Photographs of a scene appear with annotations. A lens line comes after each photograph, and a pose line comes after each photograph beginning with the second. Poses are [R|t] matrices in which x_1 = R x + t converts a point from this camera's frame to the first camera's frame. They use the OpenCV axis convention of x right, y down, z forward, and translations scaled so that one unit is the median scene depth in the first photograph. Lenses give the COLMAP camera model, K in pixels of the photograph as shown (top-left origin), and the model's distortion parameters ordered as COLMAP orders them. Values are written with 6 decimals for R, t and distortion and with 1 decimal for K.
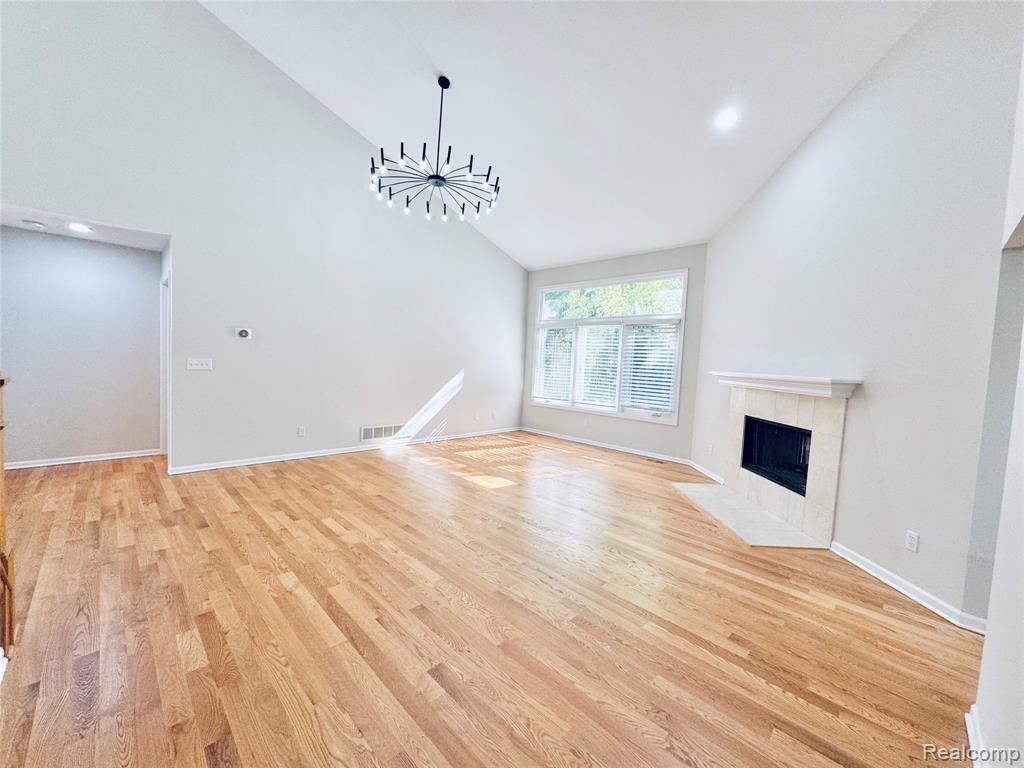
lens RADIAL K [[404.6, 0, 512.0], [0, 404.6, 384.0], [0, 0, 1]] dist [-0.008379, -0.000154]
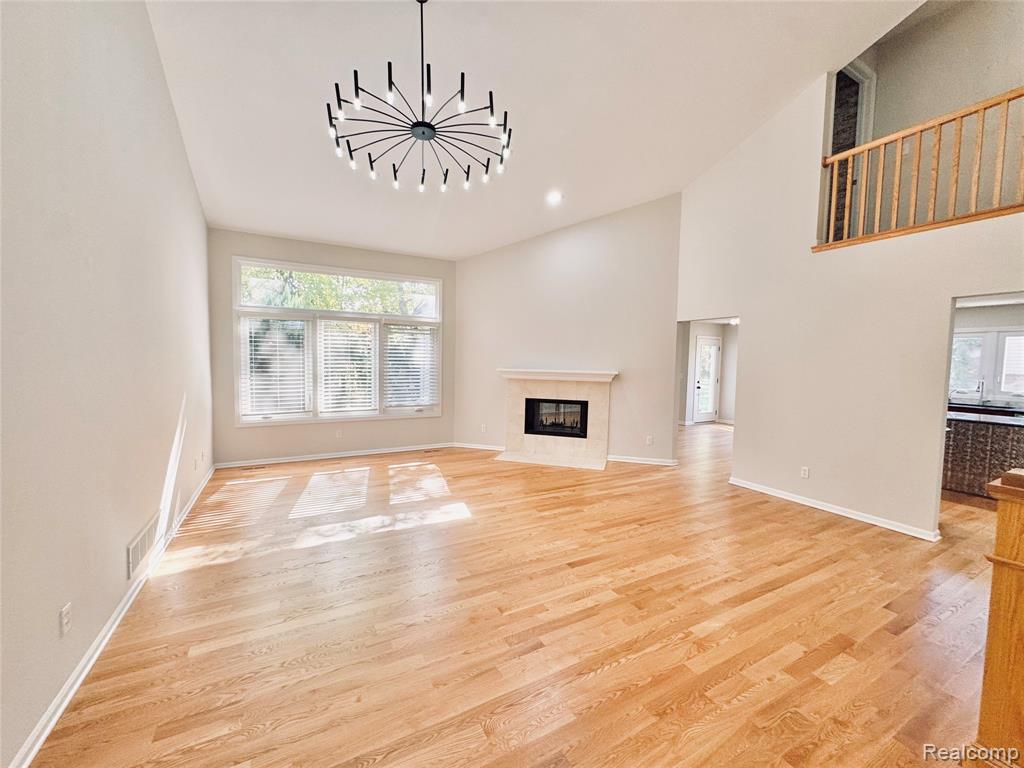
lens RADIAL K [[404.6, 0, 512.0], [0, 404.6, 384.0], [0, 0, 1]] dist [-0.008379, -0.000154]
pose [[0.290572, -0.097795, 0.951842, -0.919073], [0.050151, 0.994953, 0.086915, -0.114931], [-0.955538, 0.022481, 0.294010, 0.686582]]
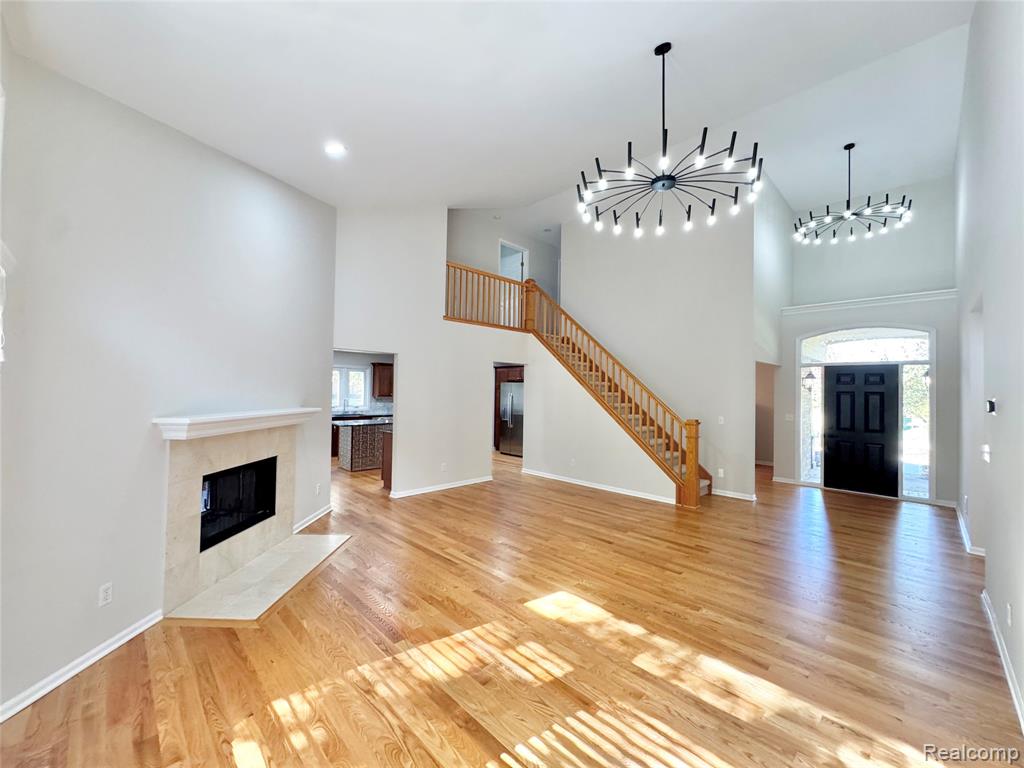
lens RADIAL K [[404.6, 0, 512.0], [0, 404.6, 384.0], [0, 0, 1]] dist [-0.008379, -0.000154]
pose [[-0.997820, -0.062854, 0.020133, 0.046869], [-0.062031, 0.997304, 0.039195, -0.155060], [-0.022542, 0.037861, -0.999029, 1.852863]]
